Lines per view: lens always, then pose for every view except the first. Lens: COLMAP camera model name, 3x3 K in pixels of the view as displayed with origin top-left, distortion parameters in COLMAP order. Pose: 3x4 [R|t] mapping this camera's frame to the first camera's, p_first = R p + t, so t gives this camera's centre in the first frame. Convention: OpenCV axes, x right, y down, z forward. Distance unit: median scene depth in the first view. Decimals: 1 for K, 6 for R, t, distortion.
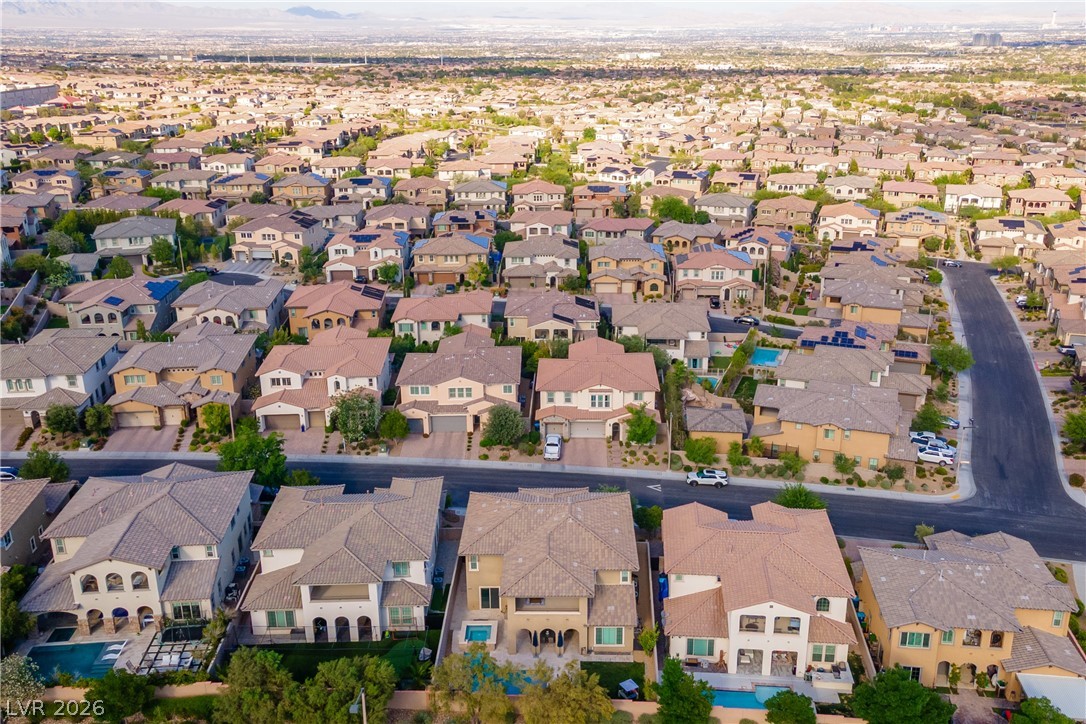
lens RADIAL K [[947.2, 0, 531.8], [0, 947.2, 360.3], [0, 0, 1]] dist [0.061264, 0.003609]
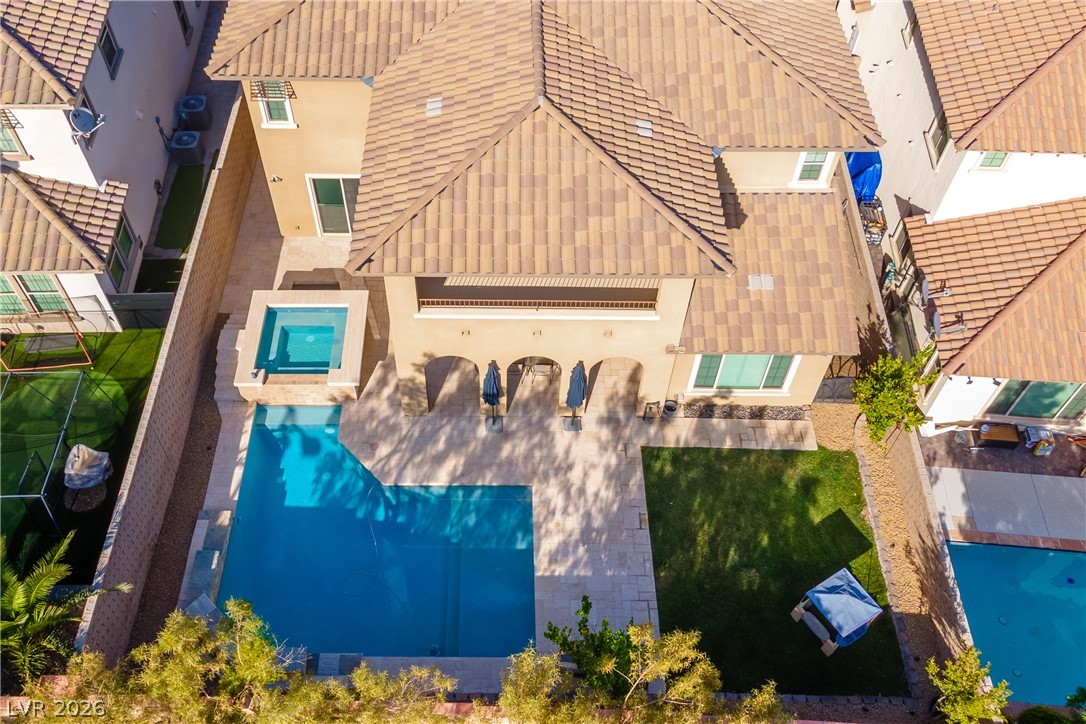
lens RADIAL K [[945.0, 0, 521.4], [0, 945.0, 348.0], [0, 0, 1]] dist [0.068599, 0.004354]
pose [[0.999776, 0.003177, 0.020936, 0.003913], [-0.013166, 0.867630, 0.497035, 0.071291], [-0.016586, -0.497199, 0.867478, 0.381226]]
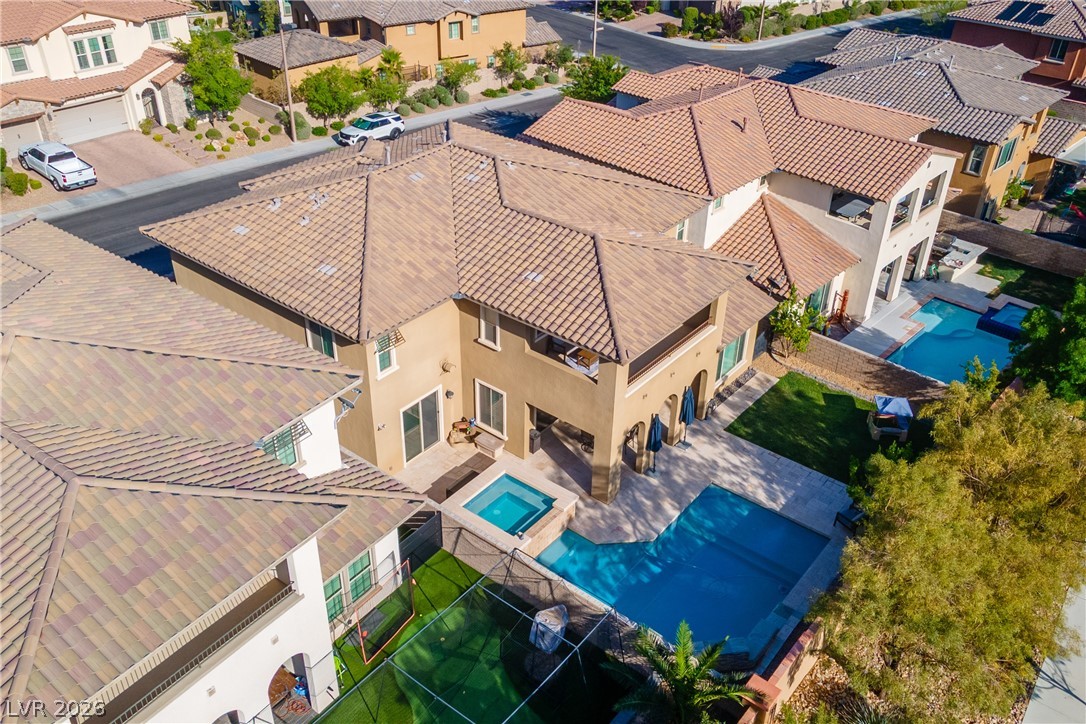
lens RADIAL K [[936.8, 0, 543.0], [0, 936.8, 362.0], [0, 0, 1]] dist [-0.005720, 0.114879]
pose [[0.614060, -0.415993, 0.670731, -0.137641], [0.244411, 0.908274, 0.339560, 0.061197], [-0.750462, -0.044576, 0.659409, 0.392829]]
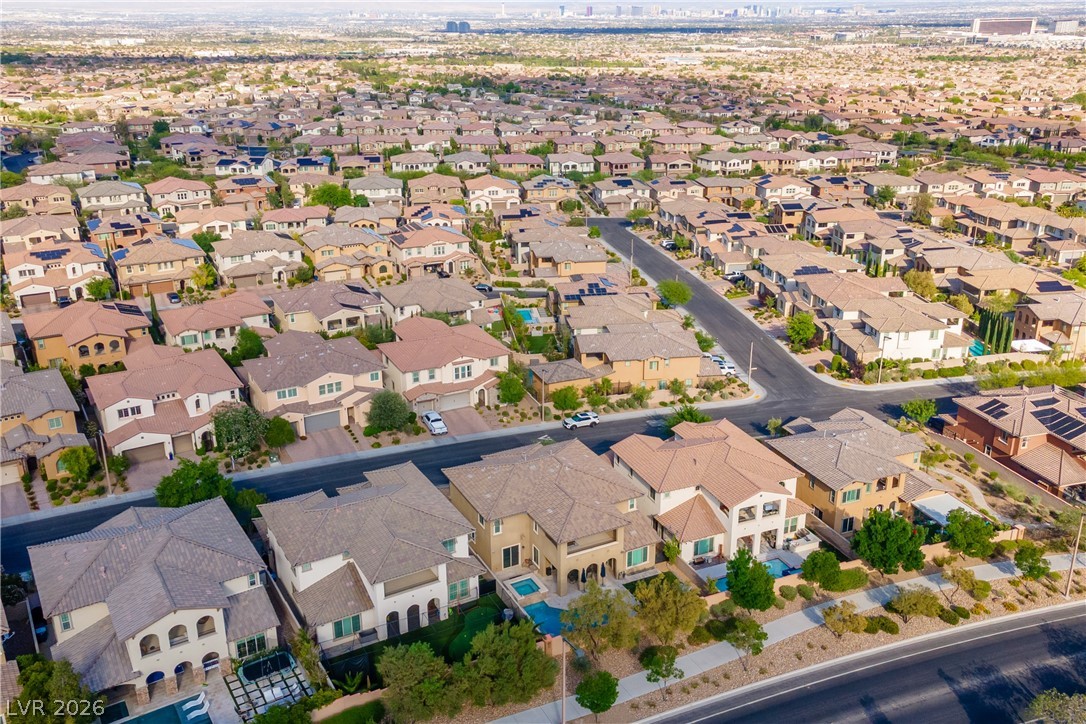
lens RADIAL K [[945.0, 0, 521.4], [0, 945.0, 348.0], [0, 0, 1]] dist [0.068599, 0.004354]
pose [[0.891656, -0.159890, 0.423539, -0.242089], [0.159118, 0.986549, 0.037449, -0.009572], [-0.423830, 0.034002, 0.905103, 0.016118]]
